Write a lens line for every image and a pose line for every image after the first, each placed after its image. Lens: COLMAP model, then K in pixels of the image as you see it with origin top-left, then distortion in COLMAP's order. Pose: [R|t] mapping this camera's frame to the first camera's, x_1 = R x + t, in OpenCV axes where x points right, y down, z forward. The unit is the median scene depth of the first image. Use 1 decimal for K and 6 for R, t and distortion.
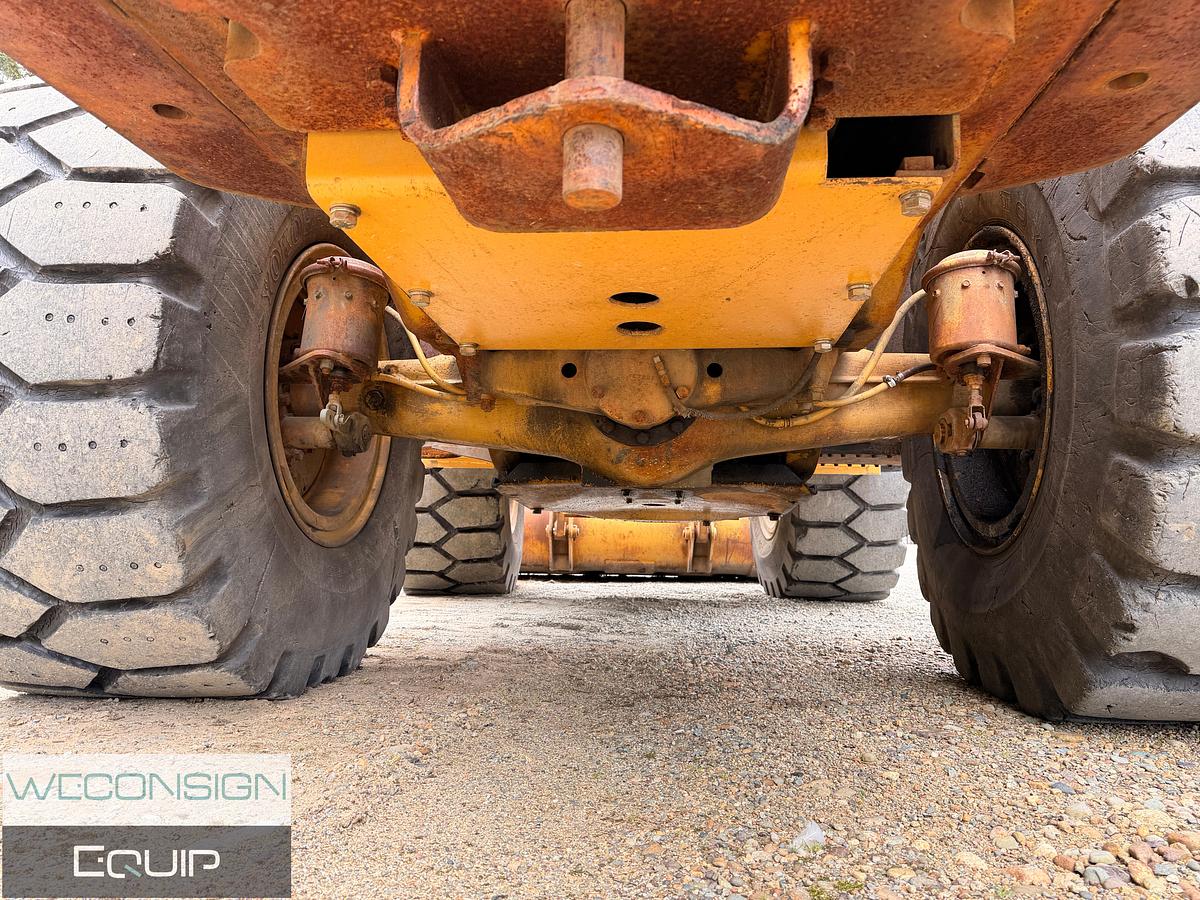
lens RADIAL K [[840.1, 0, 589.1], [0, 840.1, 445.1], [0, 0, 1]] dist [0.026708, -0.028573]
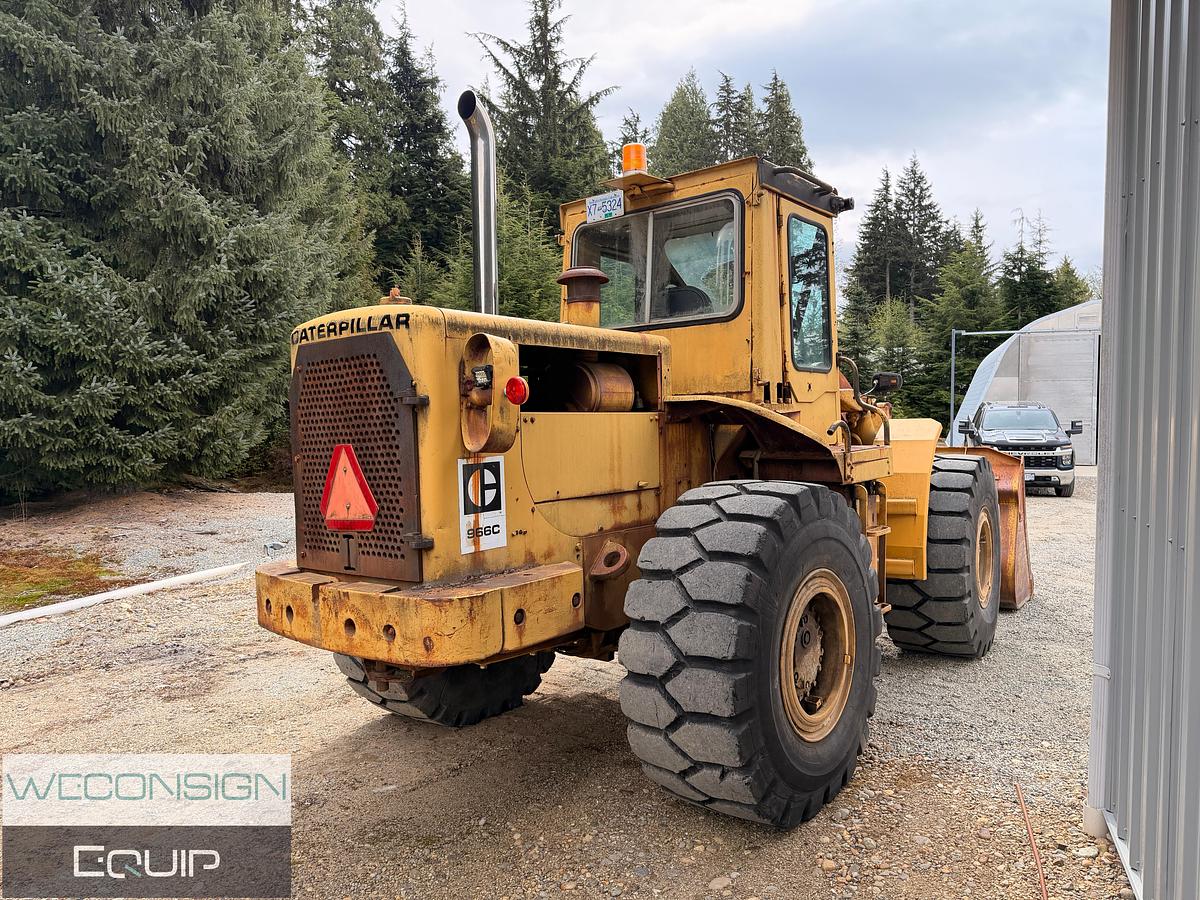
lens RADIAL K [[841.5, 0, 600.7], [0, 841.5, 443.8], [0, 0, 1]] dist [0.061653, -0.077295]
pose [[0.834040, -0.025360, -0.551121, 2.022854], [0.092956, 0.991121, 0.095068, -1.090156], [0.543817, -0.130521, 0.828992, -1.182351]]
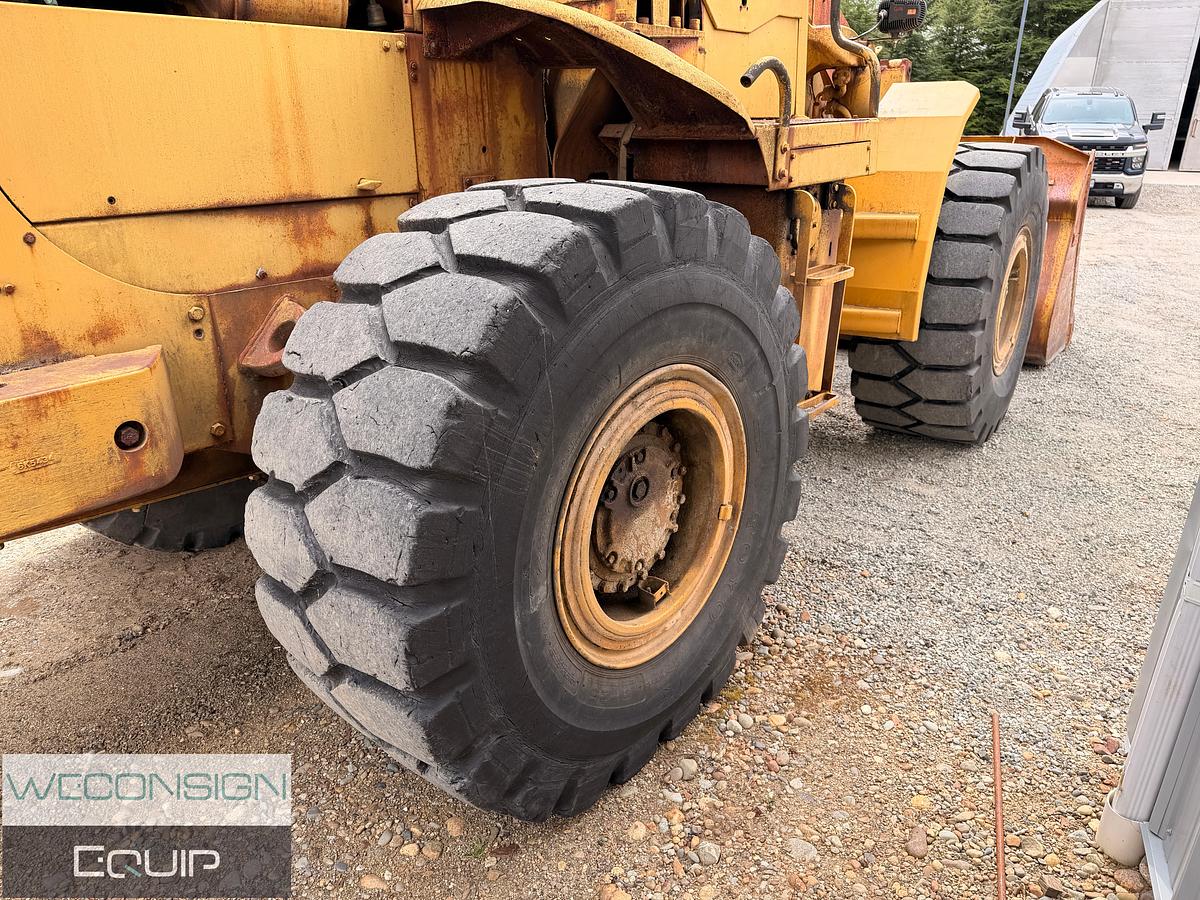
lens RADIAL K [[841.5, 0, 597.7], [0, 841.5, 451.1], [0, 0, 1]] dist [0.061653, -0.077295]
pose [[0.816848, 0.180135, -0.548006, 1.775041], [0.086713, 0.900854, 0.425373, -0.829835], [0.570298, -0.394984, 0.720241, 0.315948]]
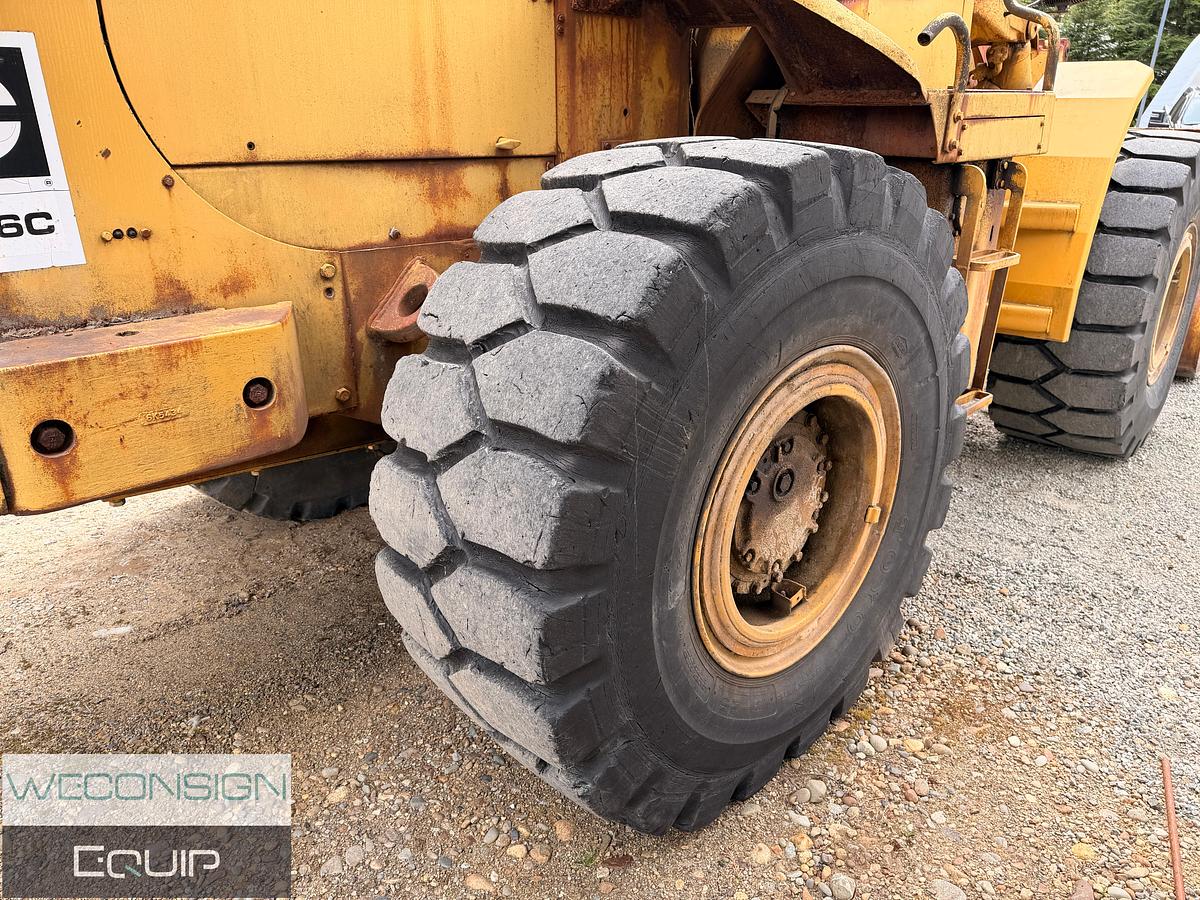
lens RADIAL K [[841.5, 0, 606.8], [0, 841.5, 452.3], [0, 0, 1]] dist [0.061653, -0.077295]
pose [[0.755844, 0.227695, -0.613885, 1.641438], [0.073327, 0.902249, 0.424935, -0.772610], [0.650633, -0.366199, 0.665263, 0.330745]]
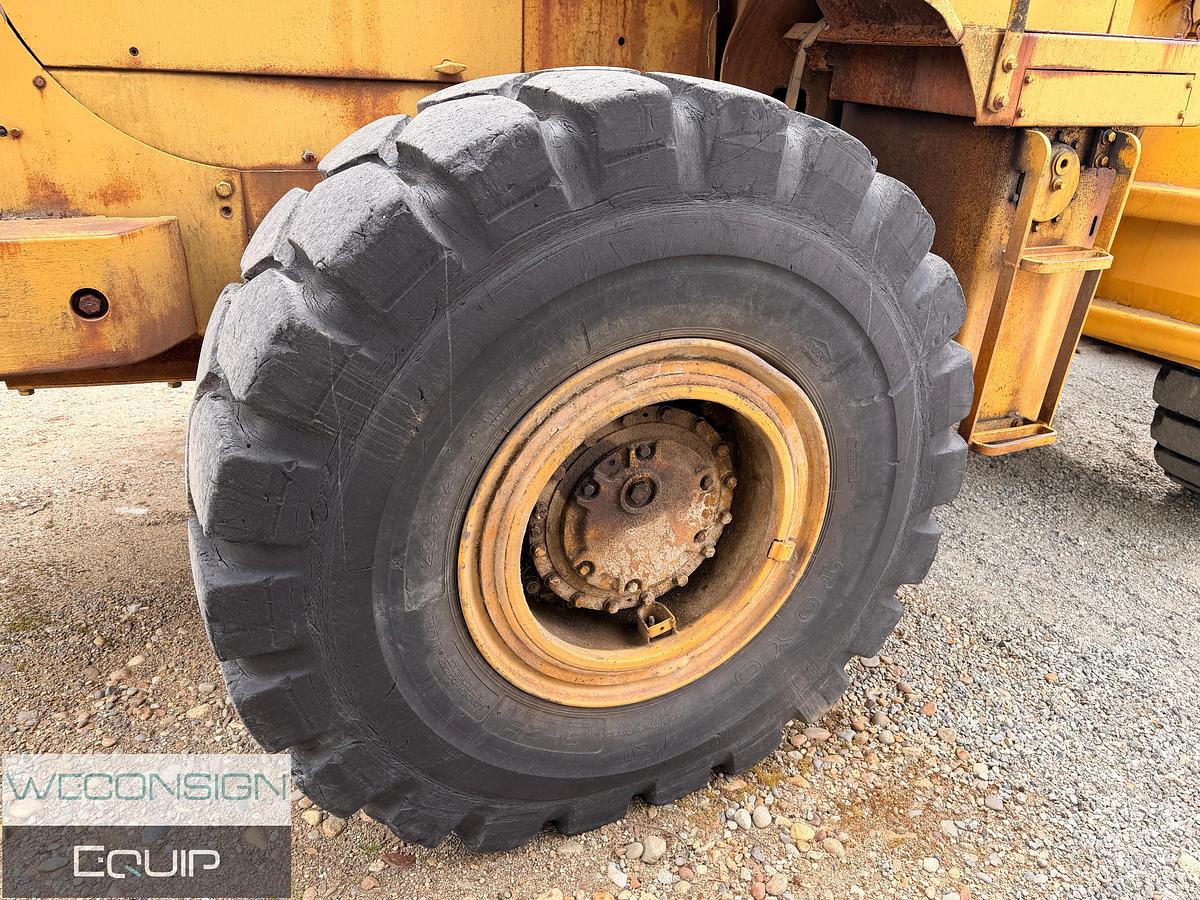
lens RADIAL K [[841.5, 0, 603.9], [0, 841.5, 451.3], [0, 0, 1]] dist [0.061653, -0.077295]
pose [[0.504238, 0.372362, -0.779160, 1.874841], [0.045139, 0.889662, 0.454383, -0.701894], [0.862384, -0.264288, 0.431793, 0.874671]]
